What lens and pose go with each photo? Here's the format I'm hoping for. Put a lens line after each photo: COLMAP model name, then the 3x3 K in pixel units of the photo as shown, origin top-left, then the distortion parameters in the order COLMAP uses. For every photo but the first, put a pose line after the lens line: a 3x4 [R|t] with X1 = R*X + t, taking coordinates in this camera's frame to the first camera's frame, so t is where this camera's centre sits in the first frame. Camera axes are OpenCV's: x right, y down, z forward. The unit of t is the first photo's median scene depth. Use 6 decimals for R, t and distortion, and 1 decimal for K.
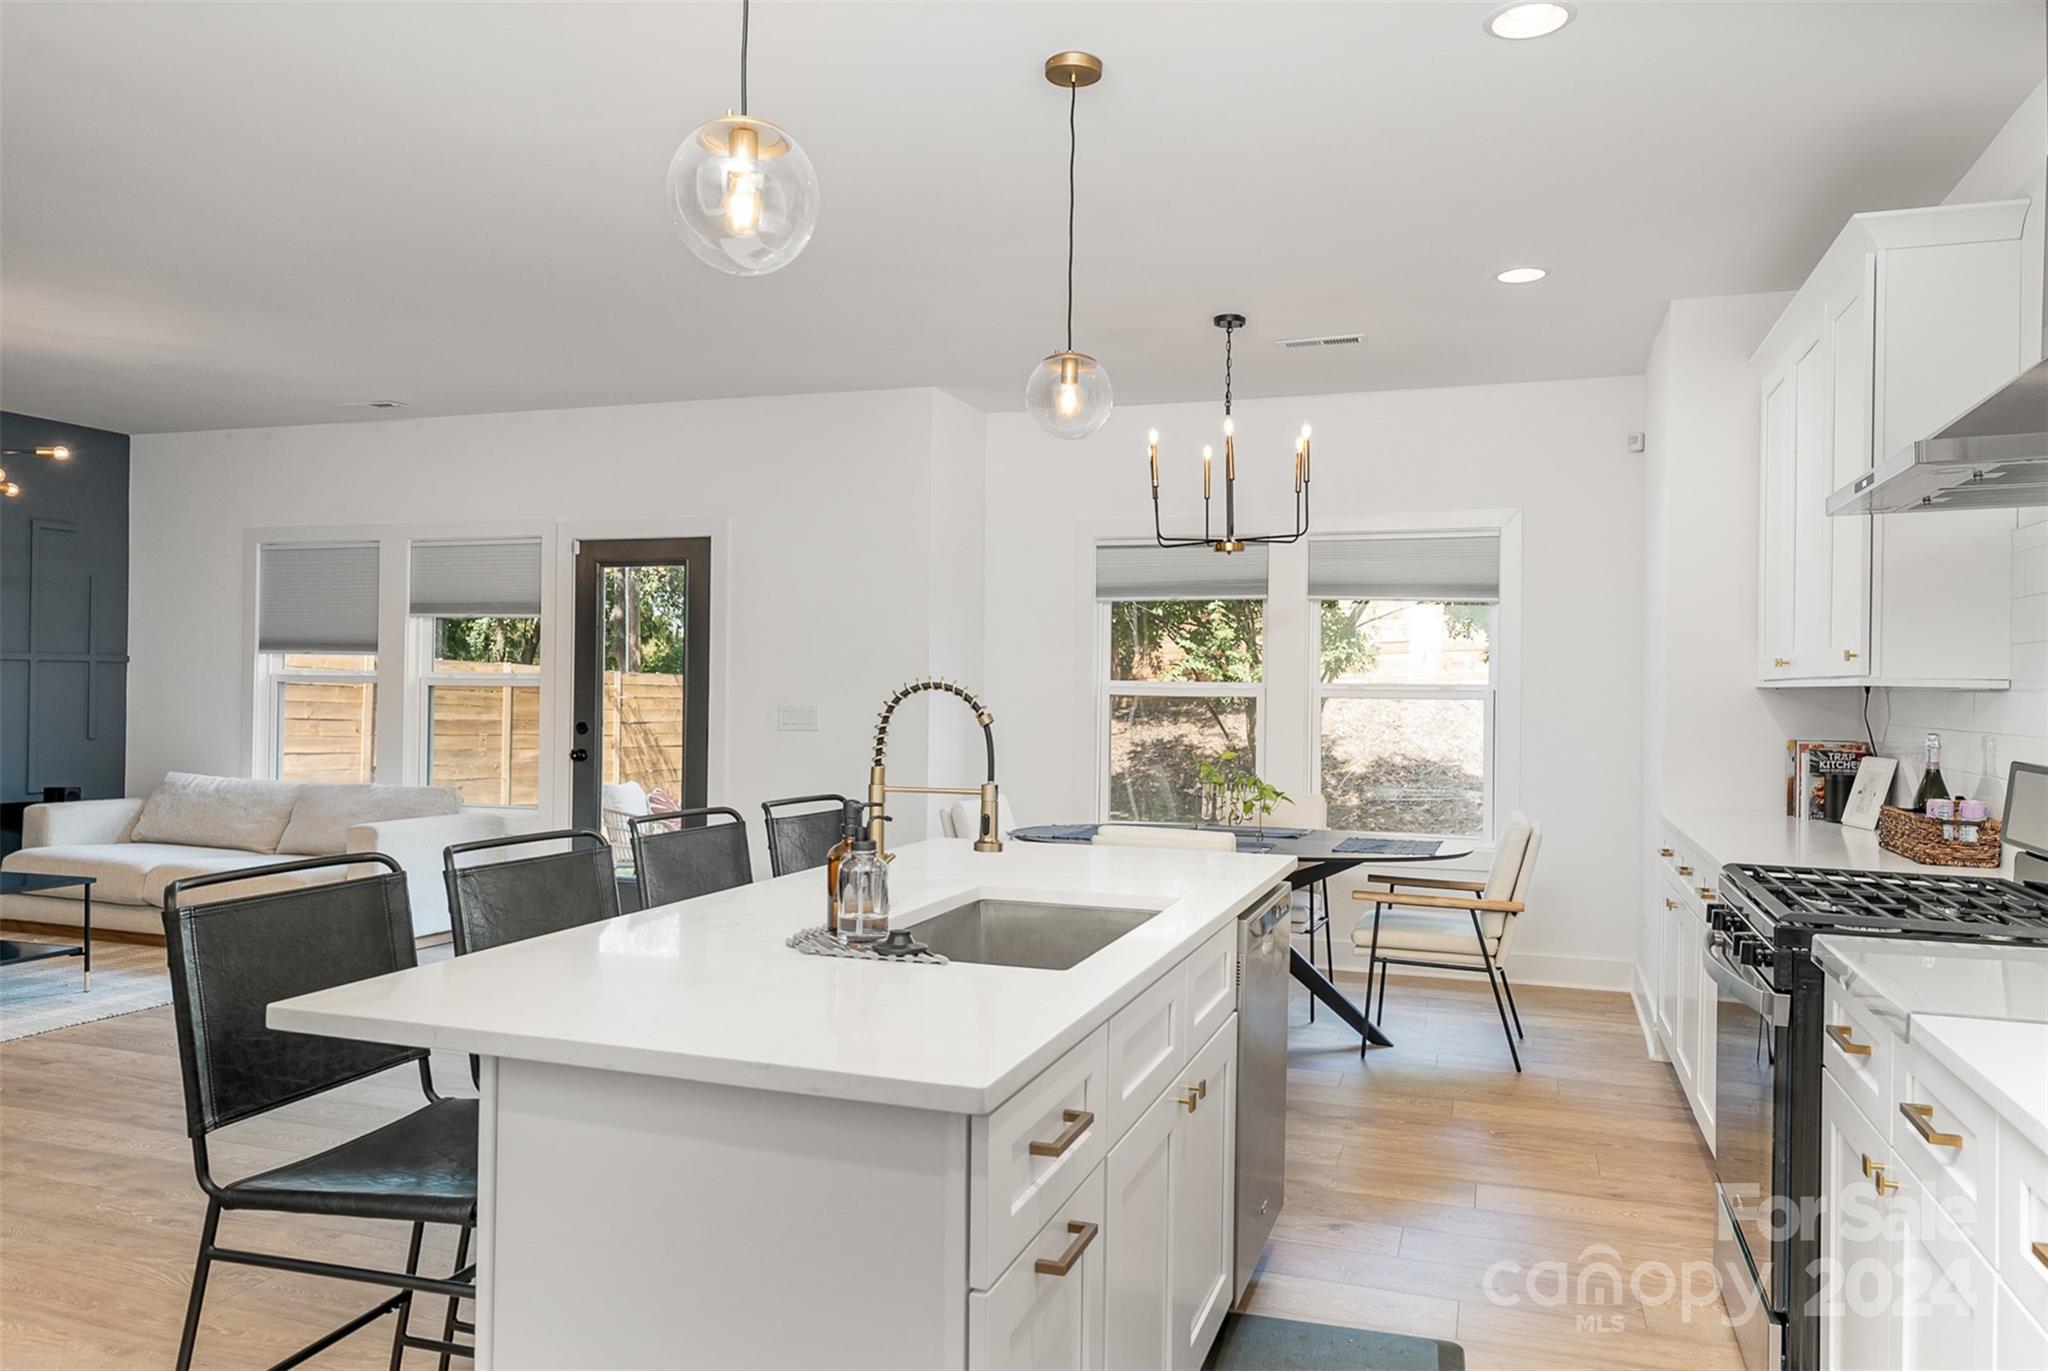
lens RADIAL K [[1381.6, 0, 1012.4], [0, 1381.6, 677.4], [0, 0, 1]] dist [0.008563, 0.003018]
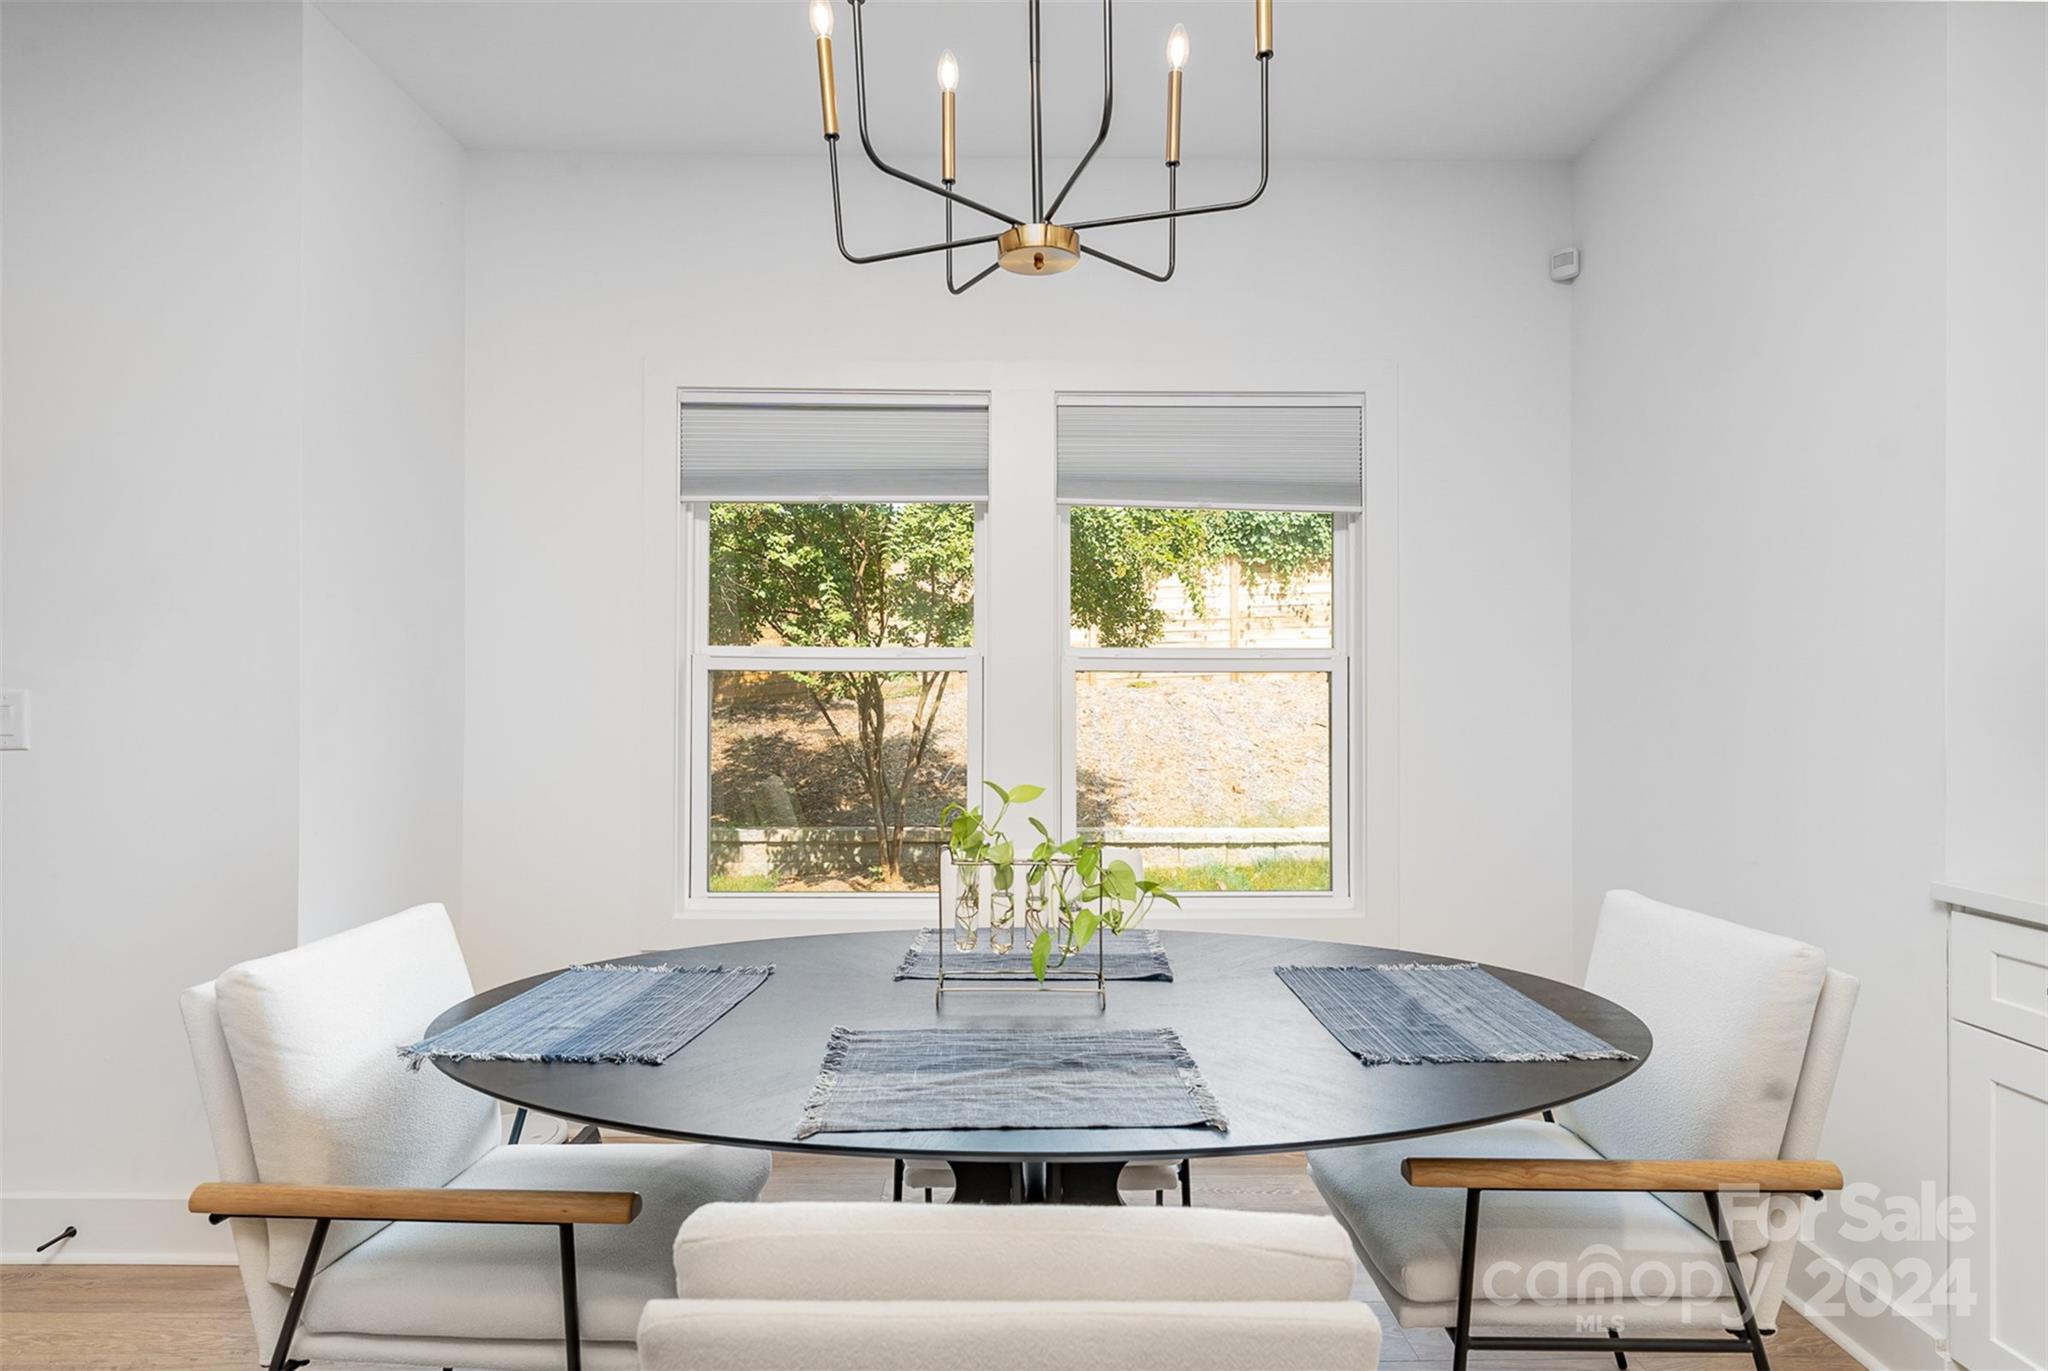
lens RADIAL K [[1069.7, 0, 1035.6], [0, 1069.7, 688.9], [0, 0, 1]] dist [0.006182, -0.000657]
pose [[0.931968, -0.005419, 0.362500, 0.047781], [0.003685, 0.999978, 0.005474, 0.025257], [-0.362522, -0.003766, 0.931968, 0.708018]]
